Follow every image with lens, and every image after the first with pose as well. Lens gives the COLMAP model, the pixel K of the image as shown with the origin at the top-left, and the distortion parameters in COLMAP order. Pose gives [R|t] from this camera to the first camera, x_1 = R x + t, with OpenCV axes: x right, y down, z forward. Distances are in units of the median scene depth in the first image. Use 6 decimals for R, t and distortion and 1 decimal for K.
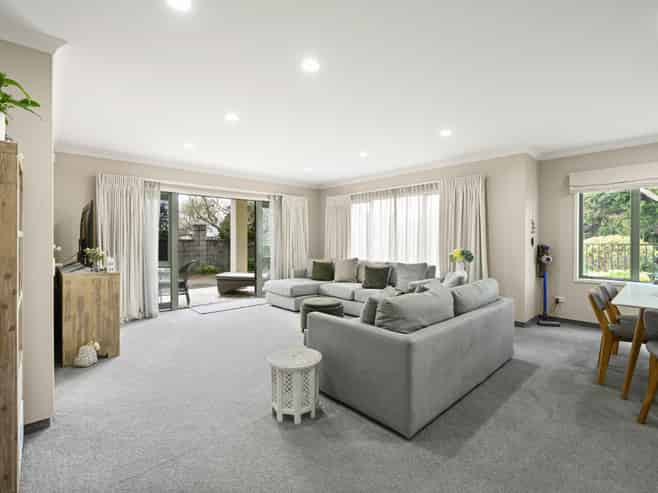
lens RADIAL K [[309.8, 0, 328.4], [0, 309.8, 242.6], [0, 0, 1]] dist [-0.000176, 0.000527]
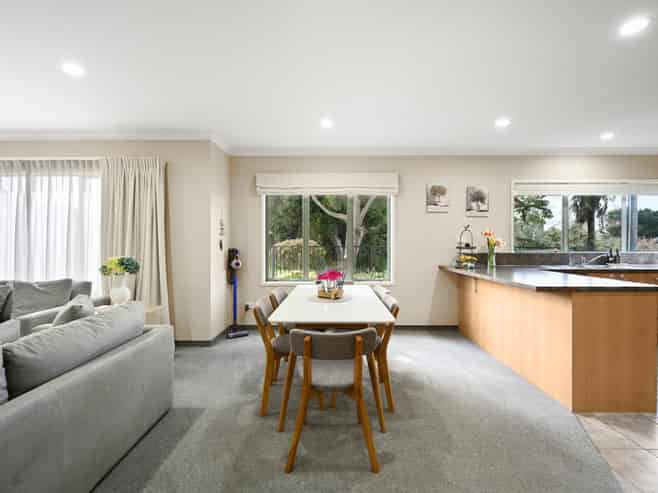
lens RADIAL K [[309.8, 0, 328.4], [0, 309.8, 242.6], [0, 0, 1]] dist [-0.000176, 0.000527]
pose [[0.692360, -0.001066, 0.721552, 0.234211], [0.007891, 0.999950, -0.006095, -0.001300], [-0.721509, 0.009913, 0.692334, 0.170765]]
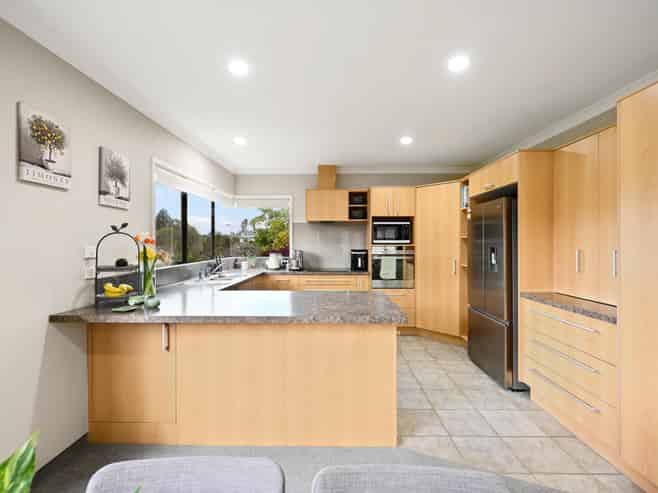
lens RADIAL K [[309.8, 0, 328.4], [0, 309.8, 242.6], [0, 0, 1]] dist [-0.000176, 0.000527]
pose [[-0.707887, 0.009672, 0.706260, 0.596409], [0.018506, 0.999817, 0.004857, -0.020044], [-0.706084, 0.016508, -0.707936, 0.578595]]
